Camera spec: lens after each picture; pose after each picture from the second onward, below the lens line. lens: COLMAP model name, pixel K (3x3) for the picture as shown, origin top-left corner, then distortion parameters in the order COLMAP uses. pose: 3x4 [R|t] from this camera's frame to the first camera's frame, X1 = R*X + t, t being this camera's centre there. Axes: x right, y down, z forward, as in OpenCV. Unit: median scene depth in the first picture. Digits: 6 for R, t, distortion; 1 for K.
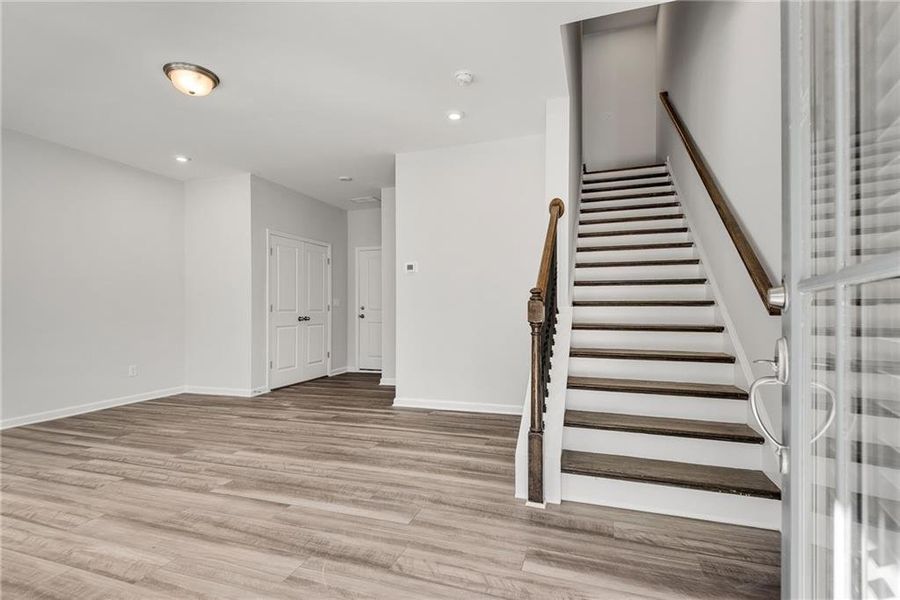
lens RADIAL K [[411.1, 0, 456.2], [0, 411.1, 303.8], [0, 0, 1]] dist [0.019108, -0.003247]
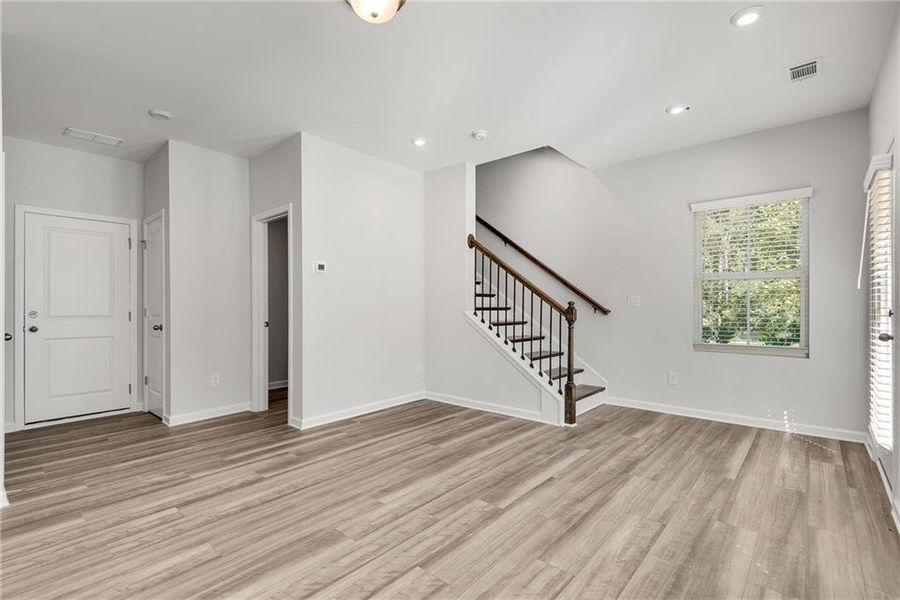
lens RADIAL K [[411.1, 0, 433.6], [0, 411.1, 303.4], [0, 0, 1]] dist [0.019108, -0.003247]
pose [[0.410344, 0.016340, 0.911784, -1.222089], [-0.006119, 0.999866, -0.015164, 0.001495], [-0.911910, 0.000643, 0.410389, 0.609903]]
